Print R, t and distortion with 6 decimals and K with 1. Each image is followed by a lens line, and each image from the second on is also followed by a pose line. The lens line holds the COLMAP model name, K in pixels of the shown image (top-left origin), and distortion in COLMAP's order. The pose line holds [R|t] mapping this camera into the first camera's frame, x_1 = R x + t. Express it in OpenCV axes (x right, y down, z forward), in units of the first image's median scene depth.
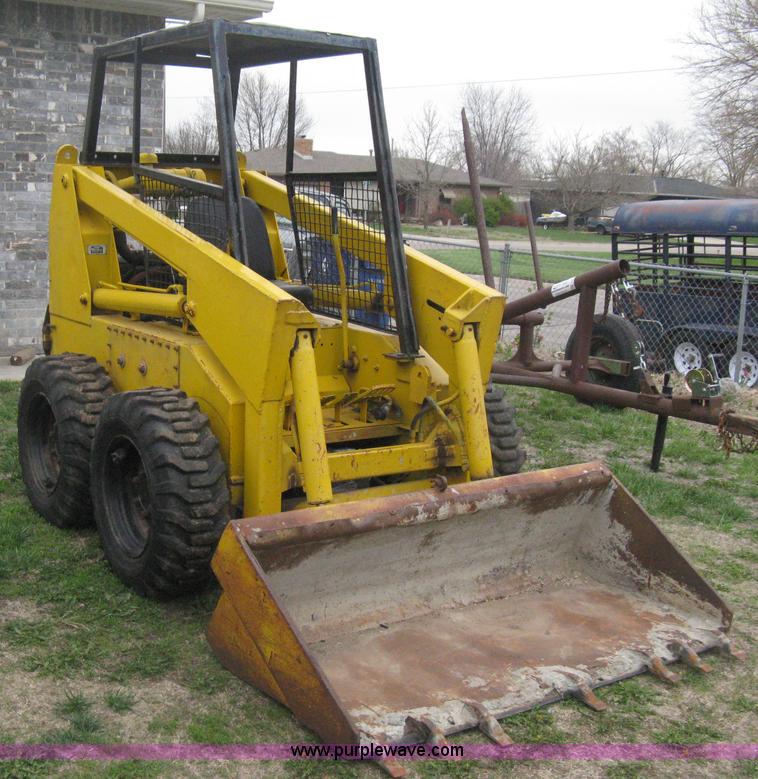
lens RADIAL K [[1115.3, 0, 379.0], [0, 1115.3, 389.5], [0, 0, 1]] dist [-0.171908, 0.102512]
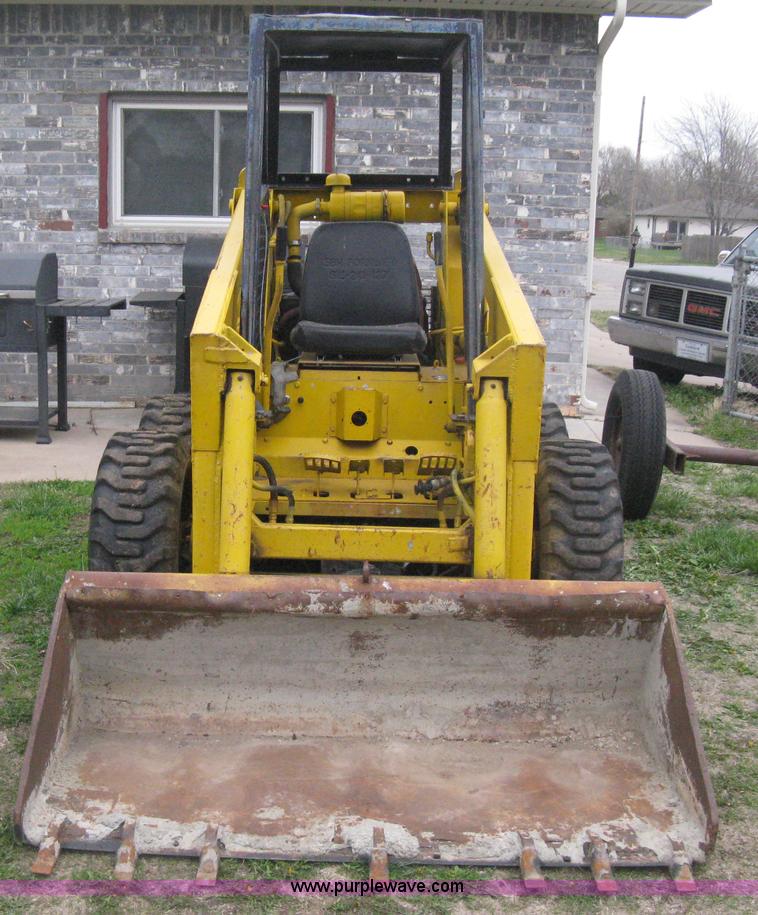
lens RADIAL K [[1362.8, 0, 356.5], [0, 1362.8, 461.1], [0, 0, 1]] dist [-0.171815, 0.086080]
pose [[0.813952, 0.084396, -0.574769, 0.545313], [-0.093586, 0.995518, 0.013646, -0.006553], [0.573345, 0.042683, 0.818202, 0.180627]]
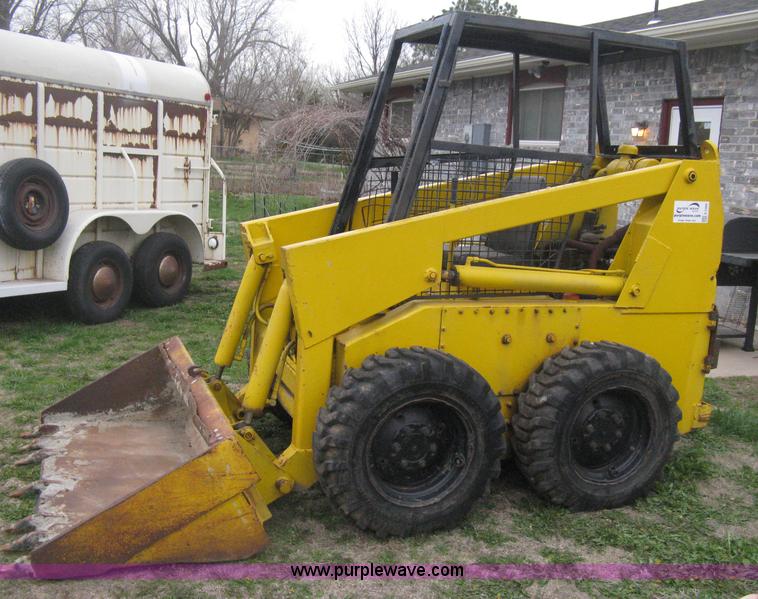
lens RADIAL K [[889.4, 0, 379.0], [0, 889.4, 299.5], [0, 0, 1]] dist [-0.162808, 0.057970]
pose [[-0.299522, 0.097497, -0.949095, 0.862590], [-0.238702, 0.955471, 0.173484, -0.201009], [0.923747, 0.278513, -0.262912, 1.304825]]
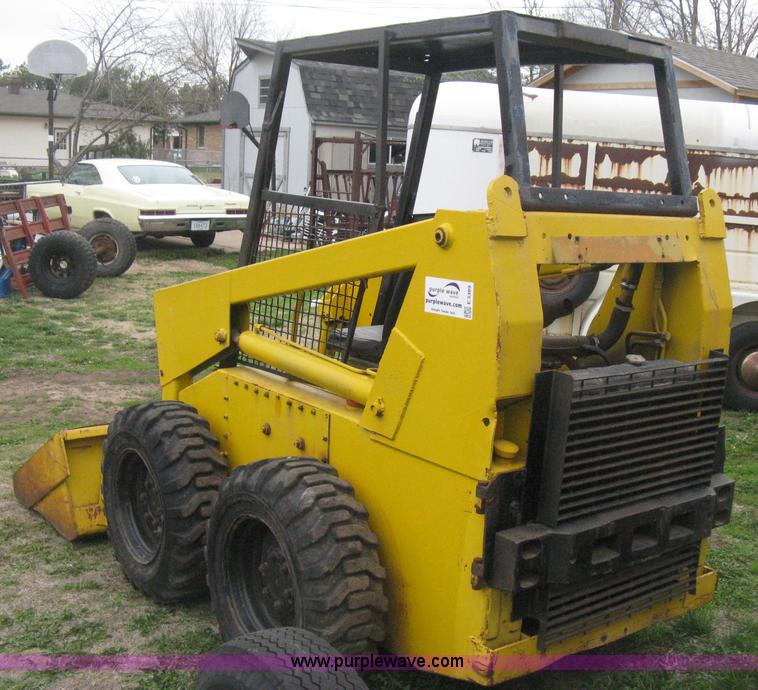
lens RADIAL K [[1007.7, 0, 379.0], [0, 1007.7, 345.0], [0, 0, 1]] dist [-0.129277, 0.058778]
pose [[-0.996615, -0.078458, -0.024538, -0.087248], [-0.082093, 0.934192, 0.347198, -0.399819], [-0.004317, 0.348037, -0.937471, 1.955576]]
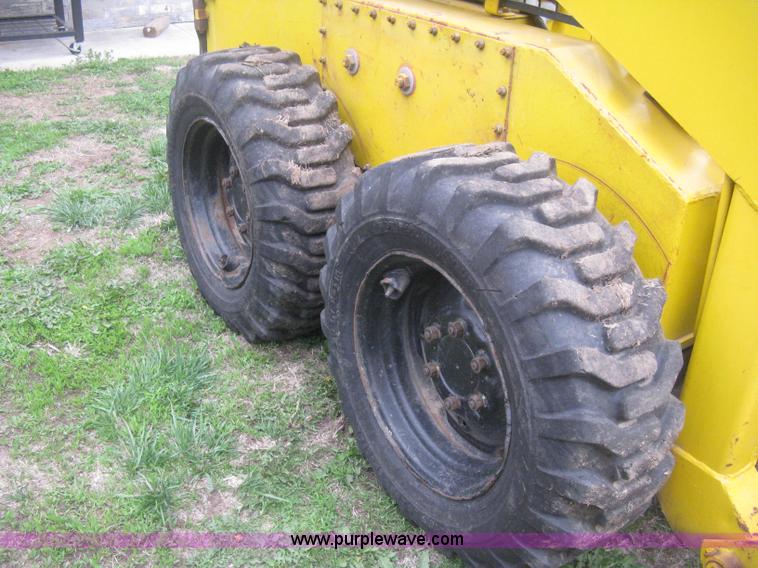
lens RADIAL K [[788.0, 0, 375.6], [0, 788.0, 297.8], [0, 0, 1]] dist [-0.207729, 0.247949]
pose [[0.999168, 0.015339, -0.037799, -0.223260], [-0.002254, 0.945953, 0.324296, -0.044070], [0.040731, -0.323941, 0.945200, 0.648601]]
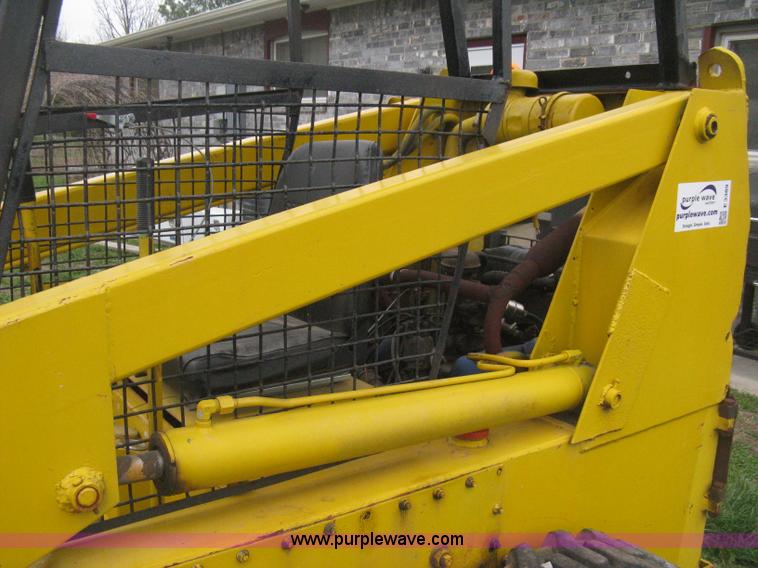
lens RADIAL K [[788.0, 0, 375.6], [0, 788.0, 297.8], [0, 0, 1]] dist [-0.207729, 0.247949]
pose [[-0.023701, 0.170968, -0.984992, 0.239152], [-0.202525, 0.964018, 0.172200, -0.196888], [0.978990, 0.203567, 0.011777, 1.188938]]
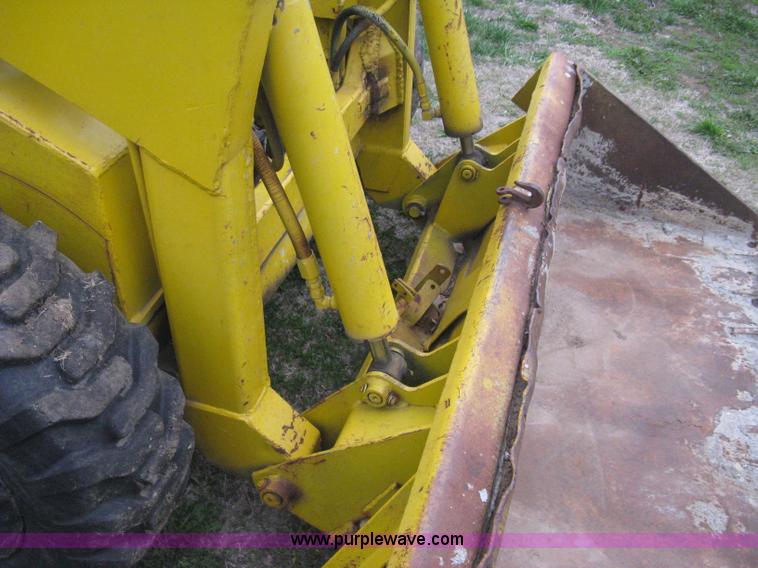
lens RADIAL K [[788.0, 0, 375.6], [0, 788.0, 297.8], [0, 0, 1]] dist [-0.207729, 0.247949]
pose [[0.801058, -0.386318, 0.457235, -0.177600], [0.096170, 0.836997, 0.538690, -0.077178], [-0.590810, -0.387550, 0.707636, 0.686317]]
